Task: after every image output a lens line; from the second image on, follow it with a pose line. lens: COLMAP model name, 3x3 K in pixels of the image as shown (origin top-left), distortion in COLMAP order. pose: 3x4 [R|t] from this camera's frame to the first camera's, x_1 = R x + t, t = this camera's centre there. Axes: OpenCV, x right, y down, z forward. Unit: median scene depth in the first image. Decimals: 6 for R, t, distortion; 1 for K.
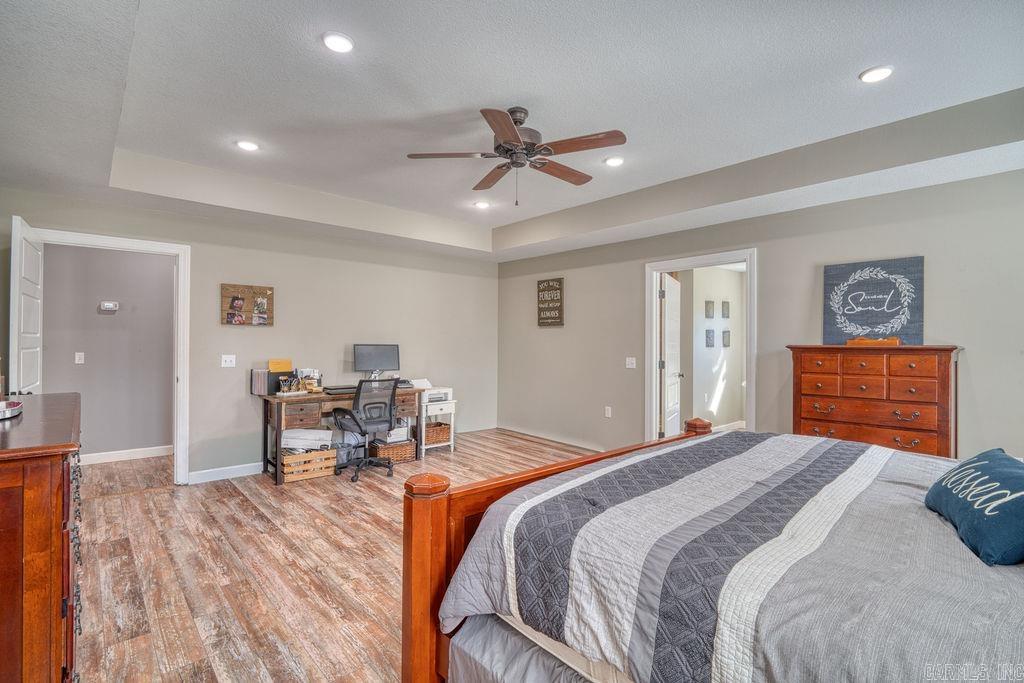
lens RADIAL K [[477.6, 0, 516.8], [0, 477.6, 341.2], [0, 0, 1]] dist [-0.007344, -0.001907]
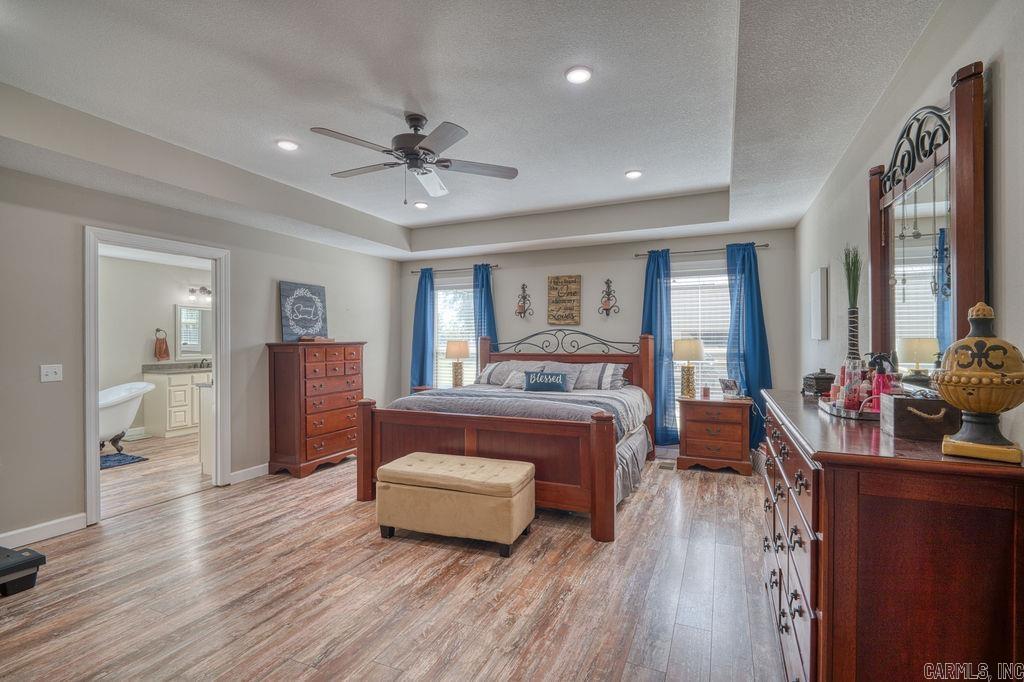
lens RADIAL K [[477.6, 0, 515.4], [0, 477.6, 340.8], [0, 0, 1]] dist [-0.007344, -0.001907]
pose [[-0.409621, -0.004062, 0.912247, -0.878842], [-0.003007, 0.999991, 0.003102, -0.001100], [-0.912251, -0.001473, -0.409630, 1.044313]]
